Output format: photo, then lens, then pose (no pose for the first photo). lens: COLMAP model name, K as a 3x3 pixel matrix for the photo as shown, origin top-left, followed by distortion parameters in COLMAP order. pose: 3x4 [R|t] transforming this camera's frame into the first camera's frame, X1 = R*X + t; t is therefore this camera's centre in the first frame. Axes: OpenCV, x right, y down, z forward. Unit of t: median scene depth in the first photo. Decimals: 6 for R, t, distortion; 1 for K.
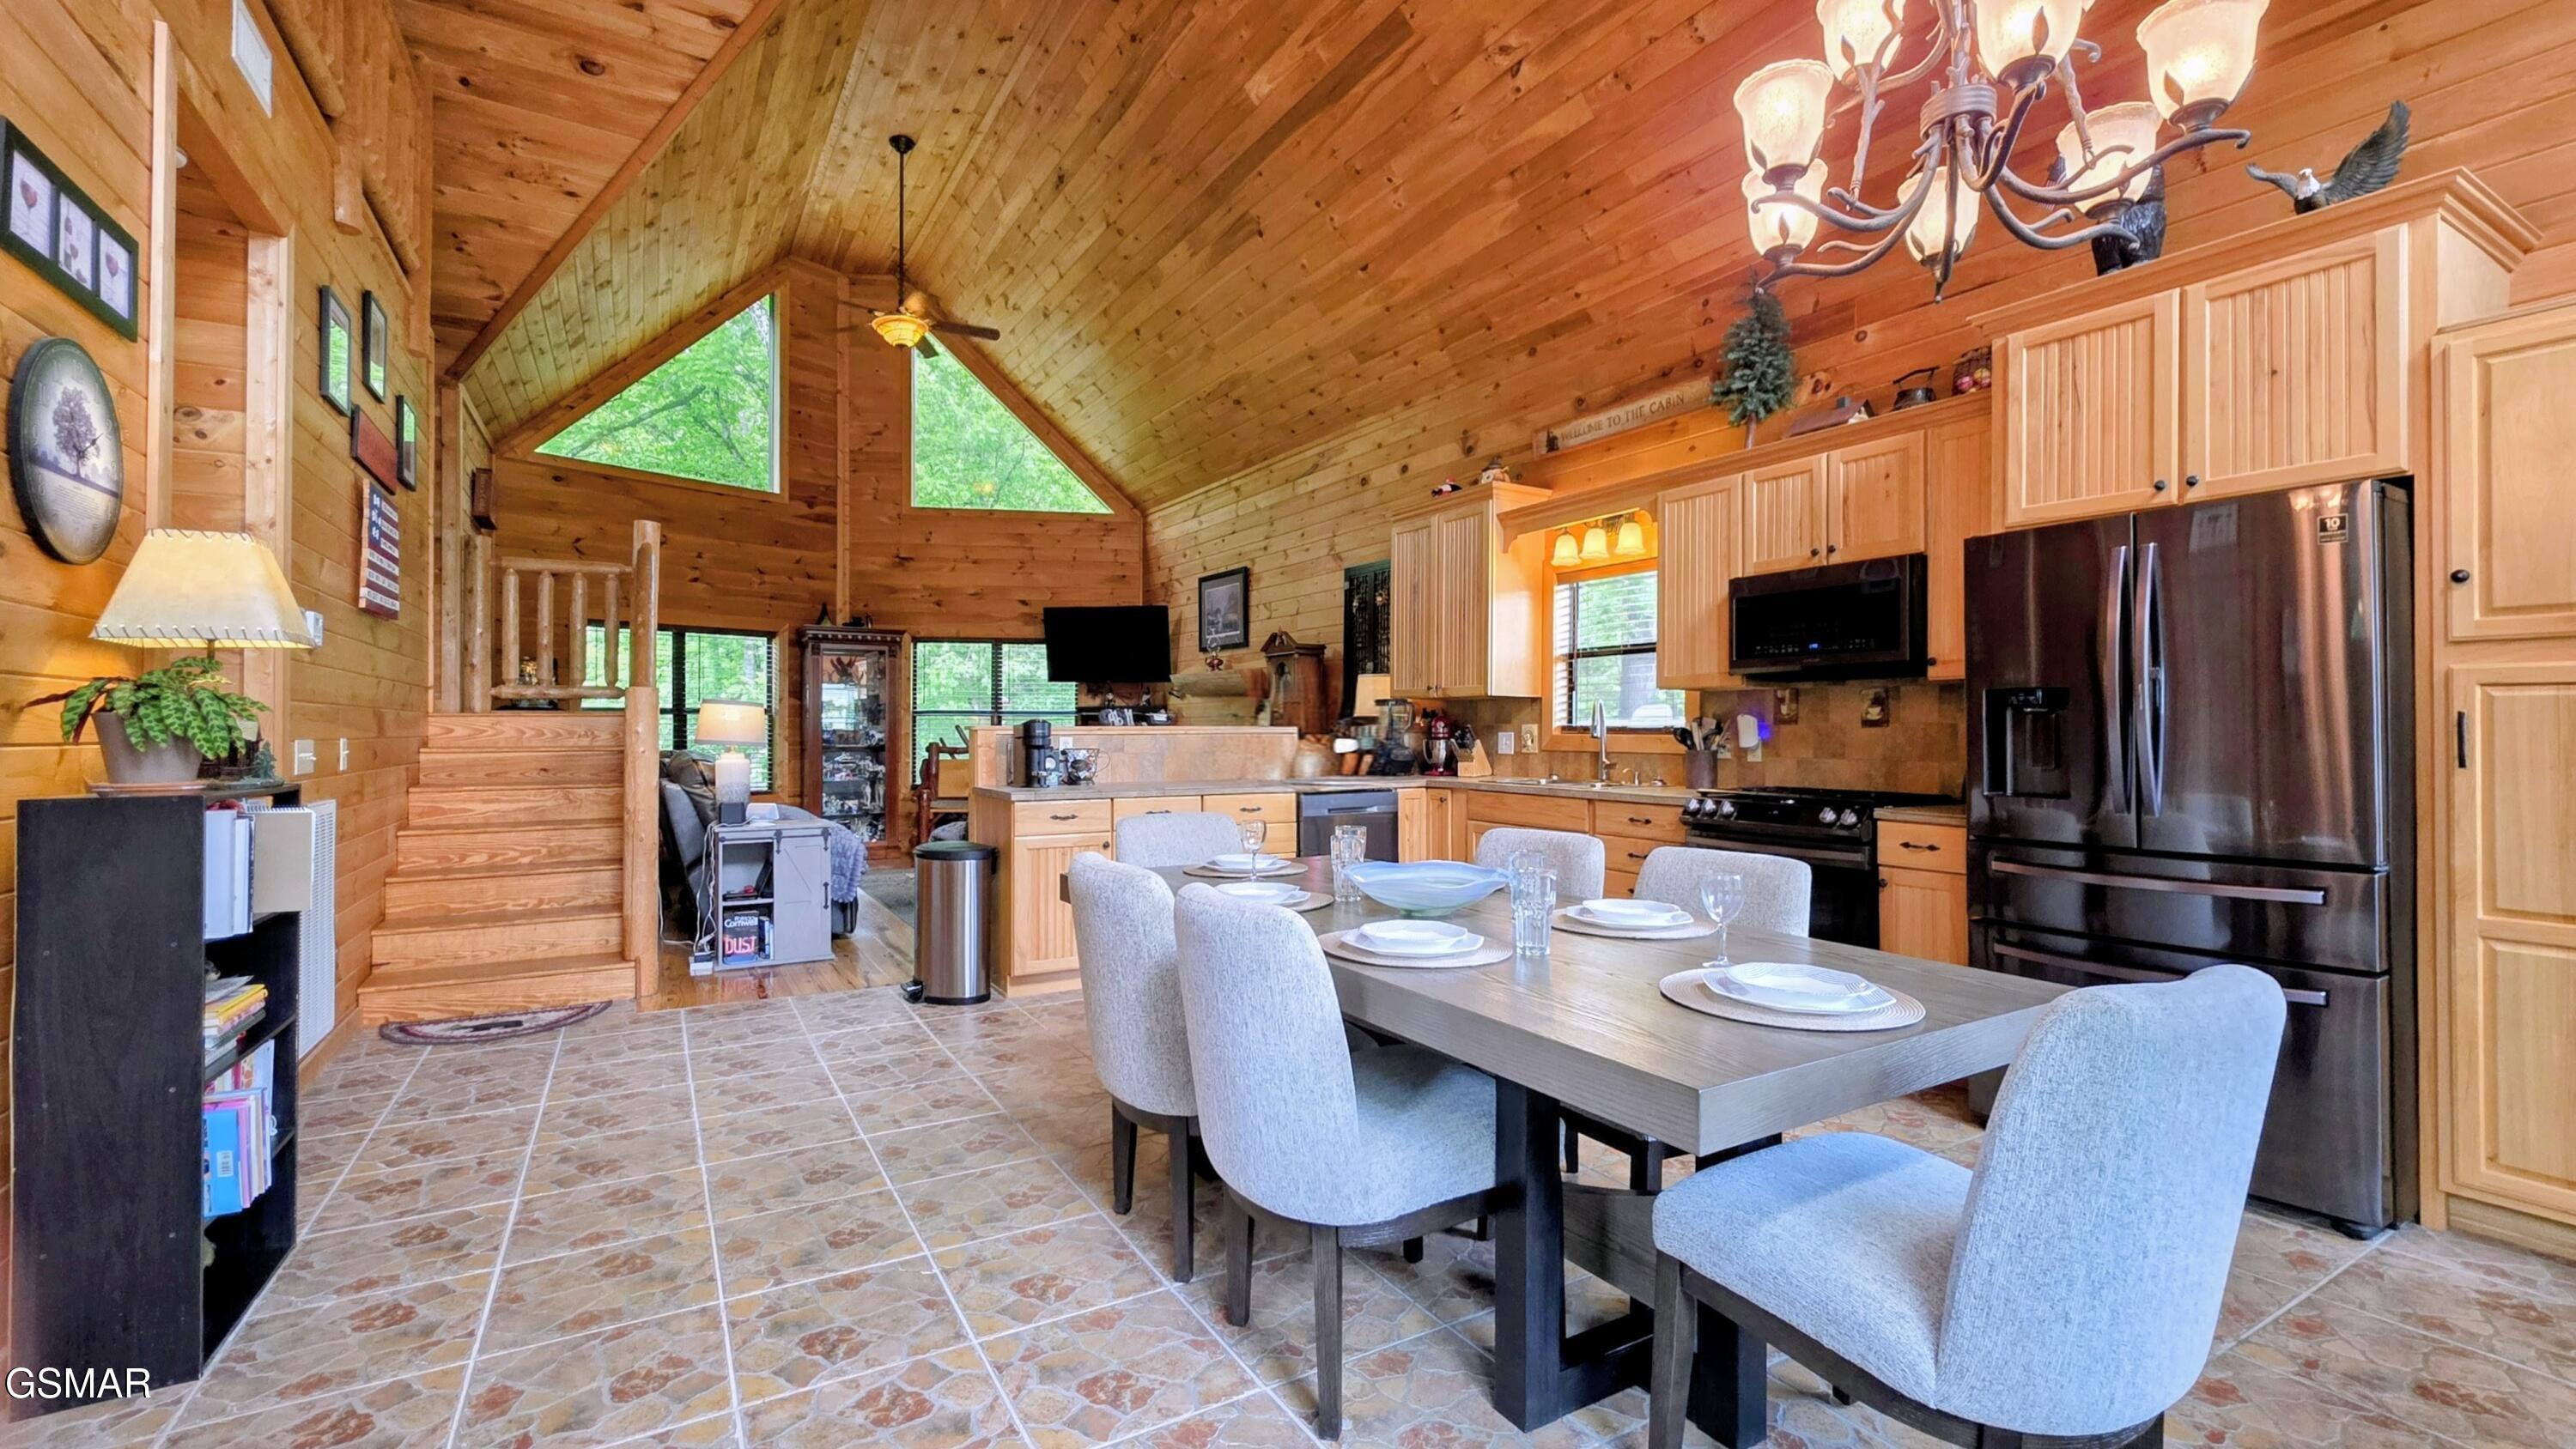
lens RADIAL K [[1082.6, 0, 1294.7], [0, 1082.6, 719.3], [0, 0, 1]] dist [0.000169, 0.000125]
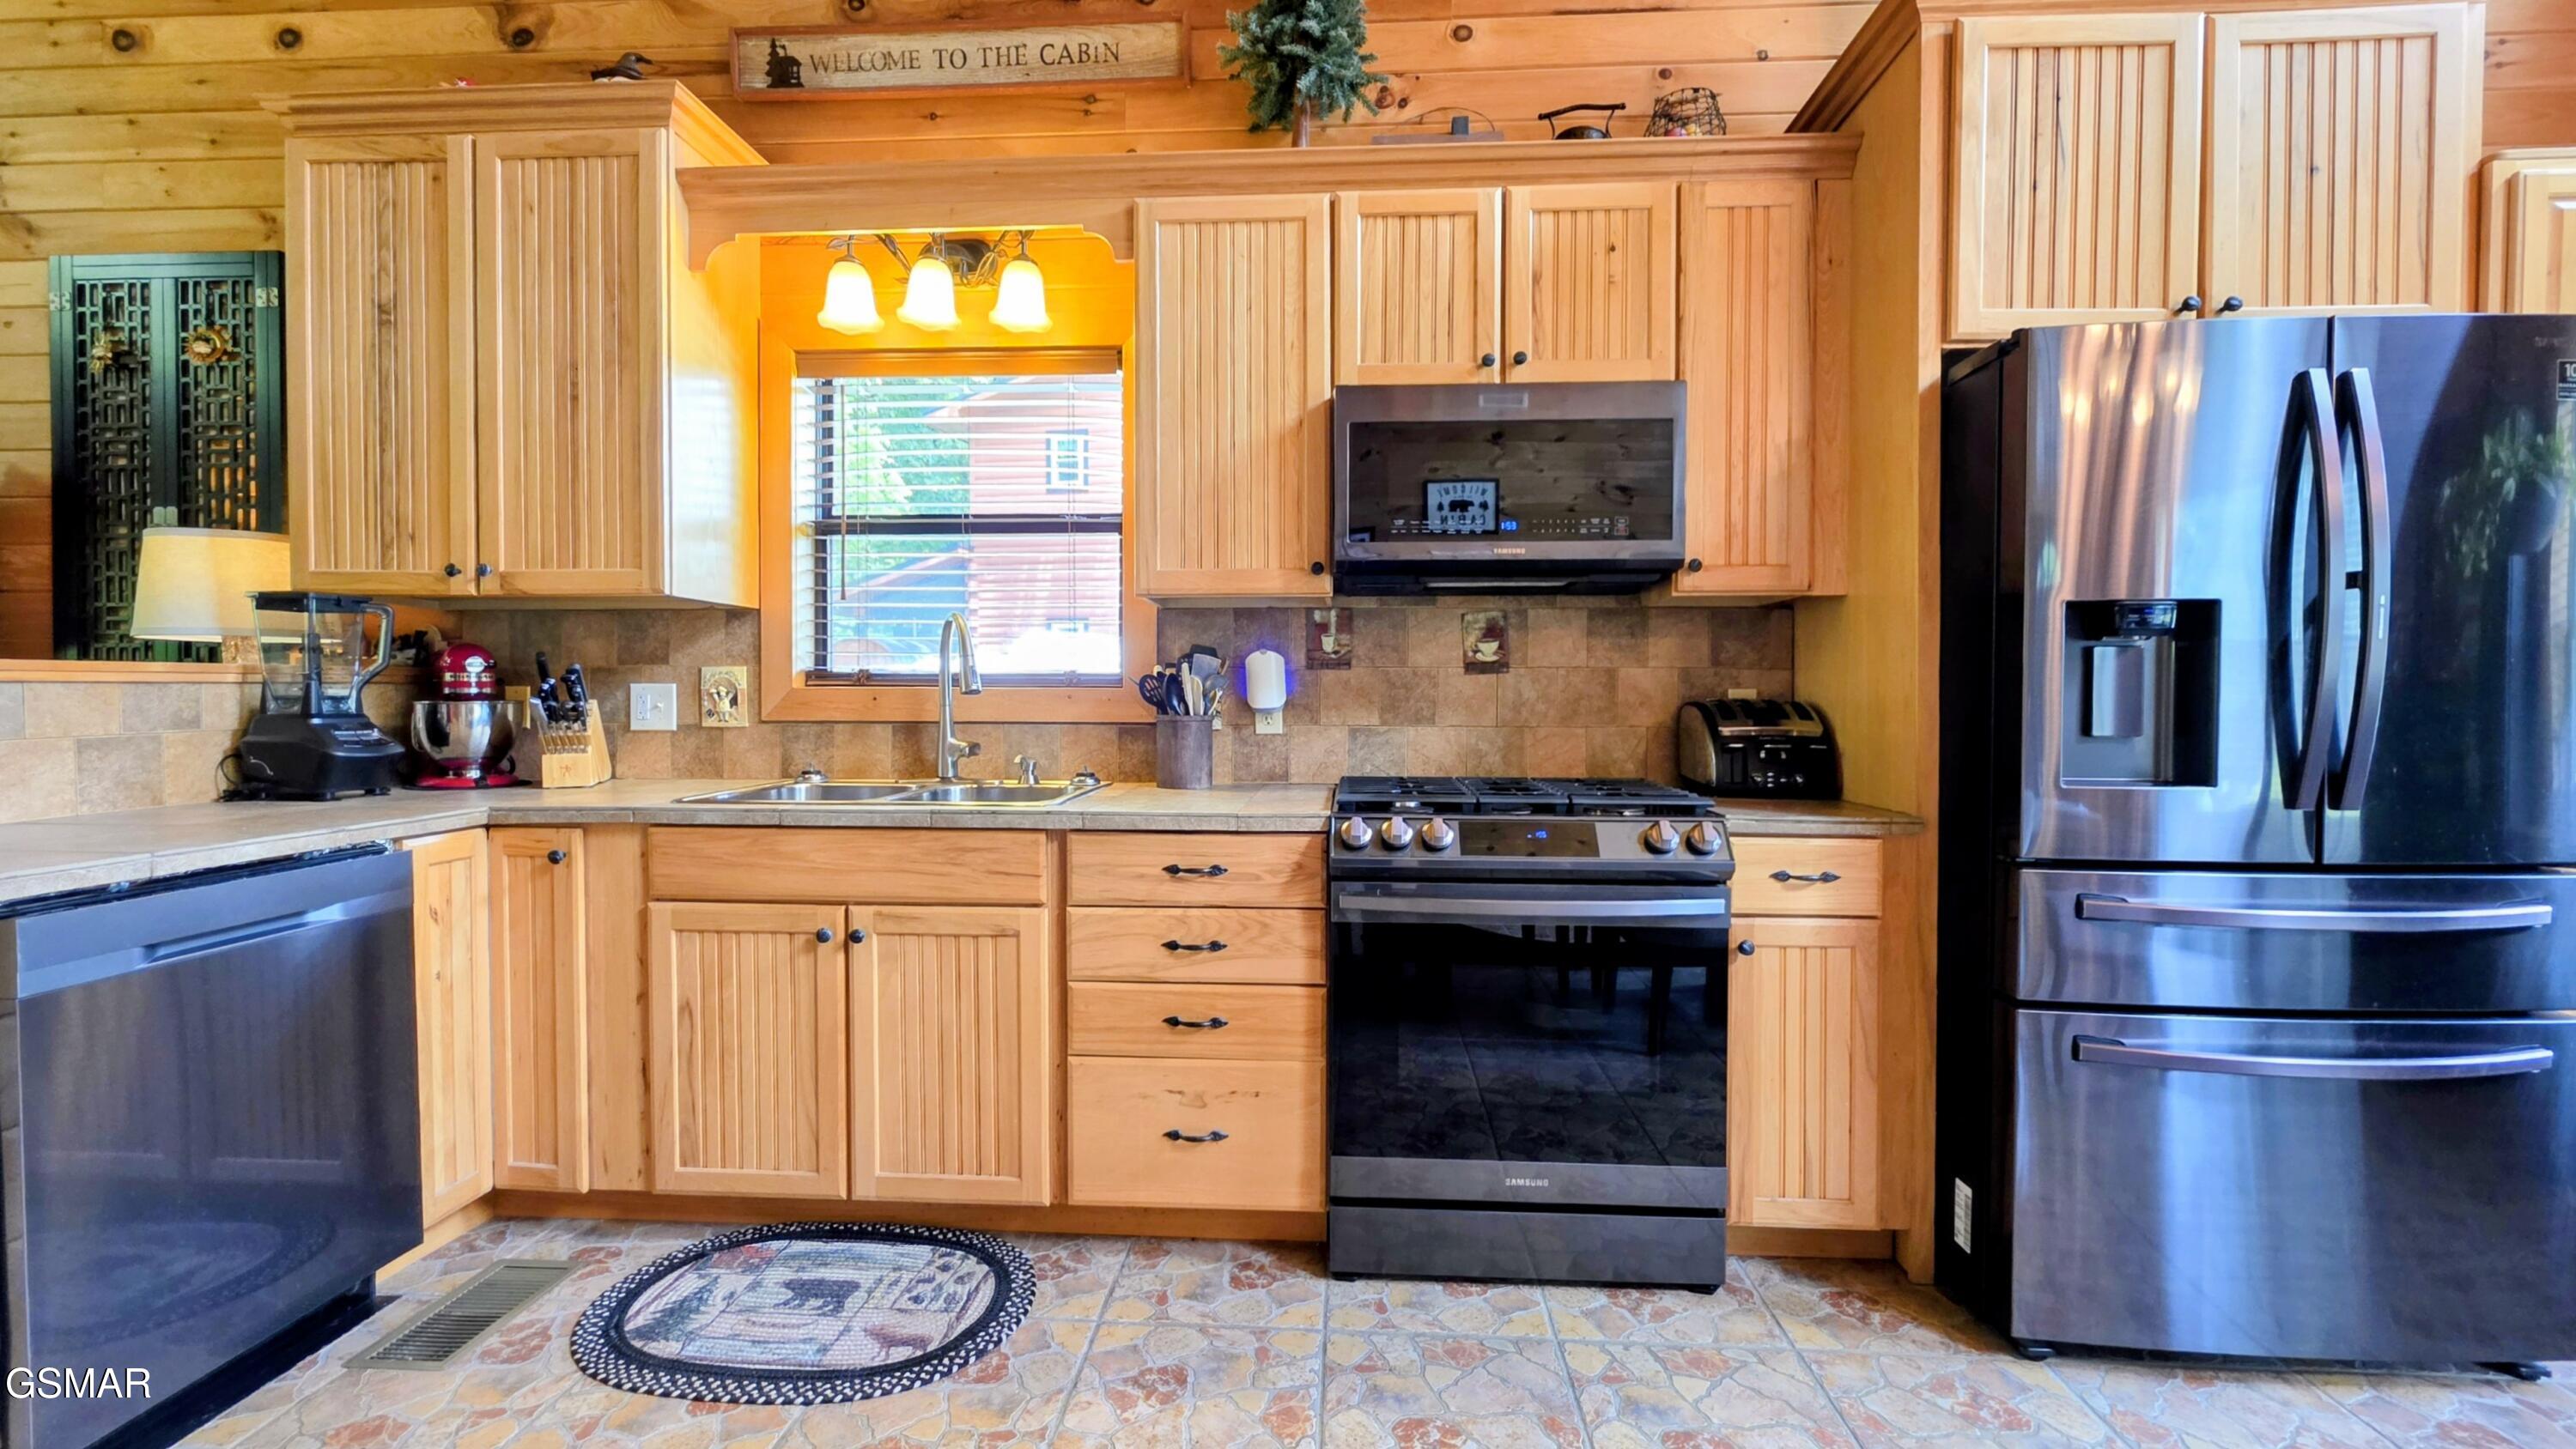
lens RADIAL K [[1070.9, 0, 1294.3], [0, 1070.9, 714.7], [0, 0, 1]] dist [-0.000835, 0.000171]
pose [[0.563985, -0.019891, 0.825546, -0.027383], [-0.008175, 0.999526, 0.029667, 0.010040], [-0.825745, -0.023481, 0.563555, 0.546293]]
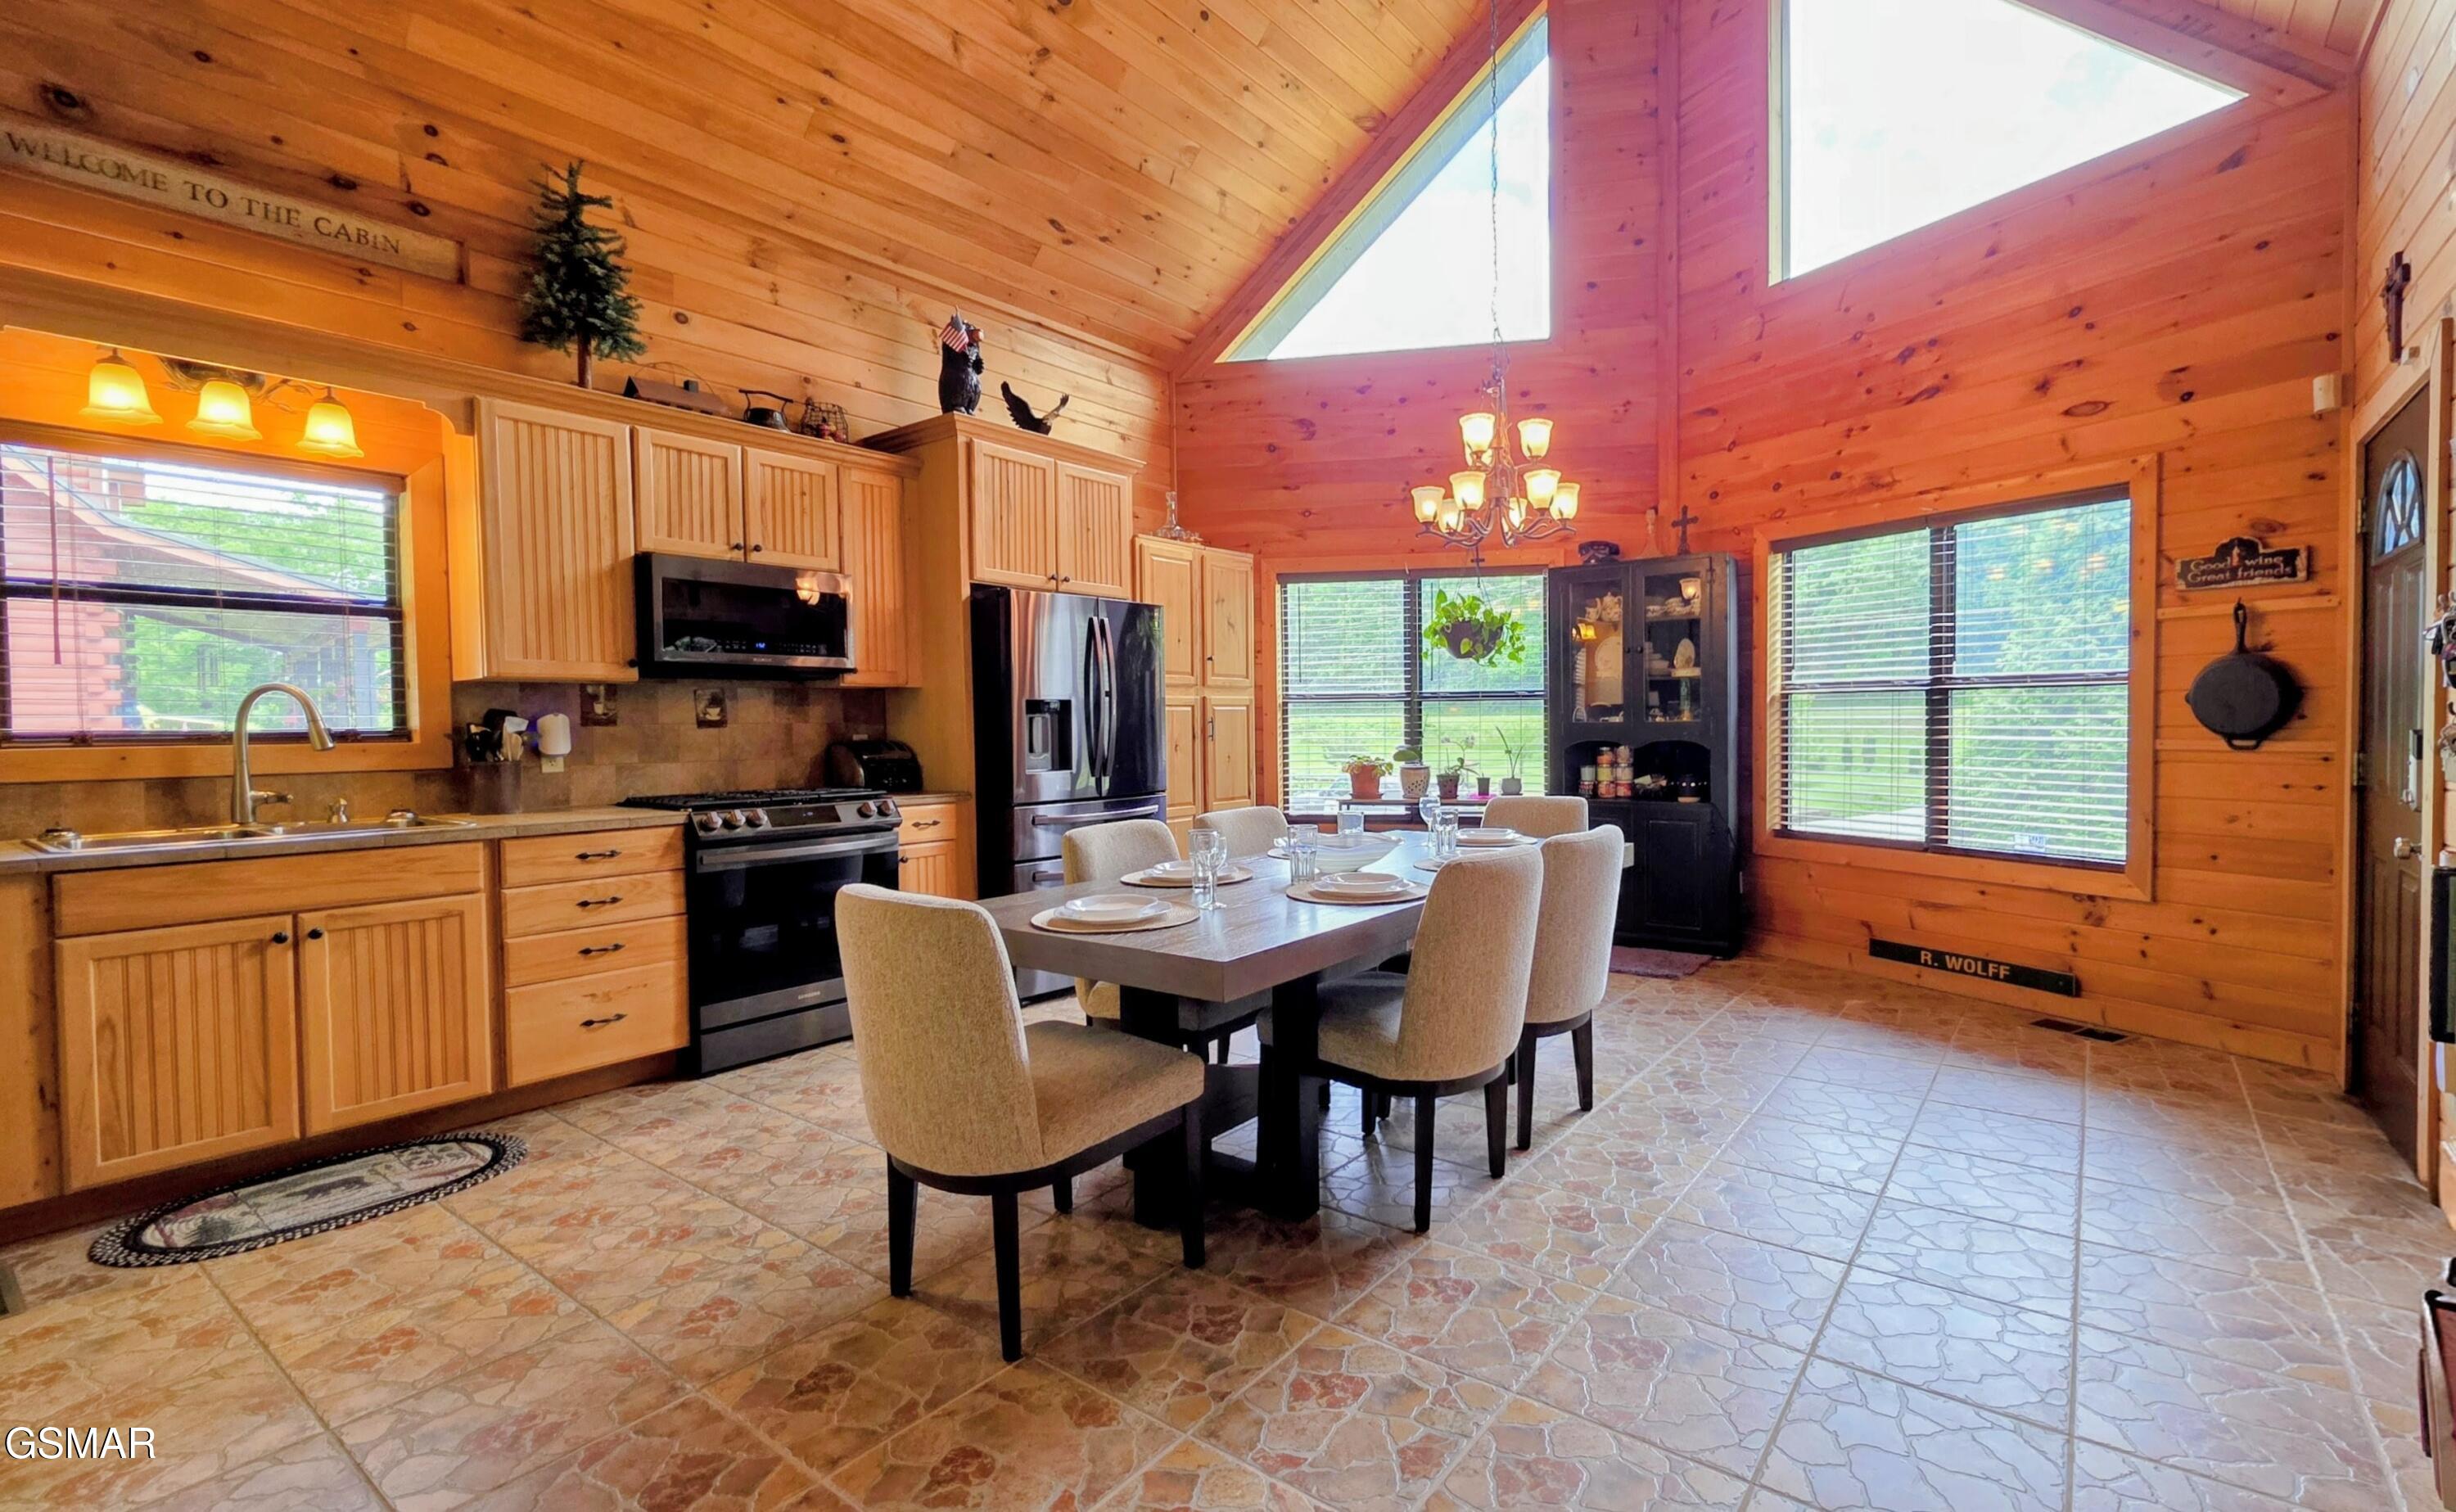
lens RADIAL K [[1083.2, 0, 1342.6], [0, 1083.2, 747.1], [0, 0, 1]] dist [0.002017, 0.000043]
pose [[-0.410321, -0.022950, 0.911652, -0.446522], [-0.001042, 0.999694, 0.024697, -0.000104], [-0.911940, 0.009184, -0.410220, 0.647558]]
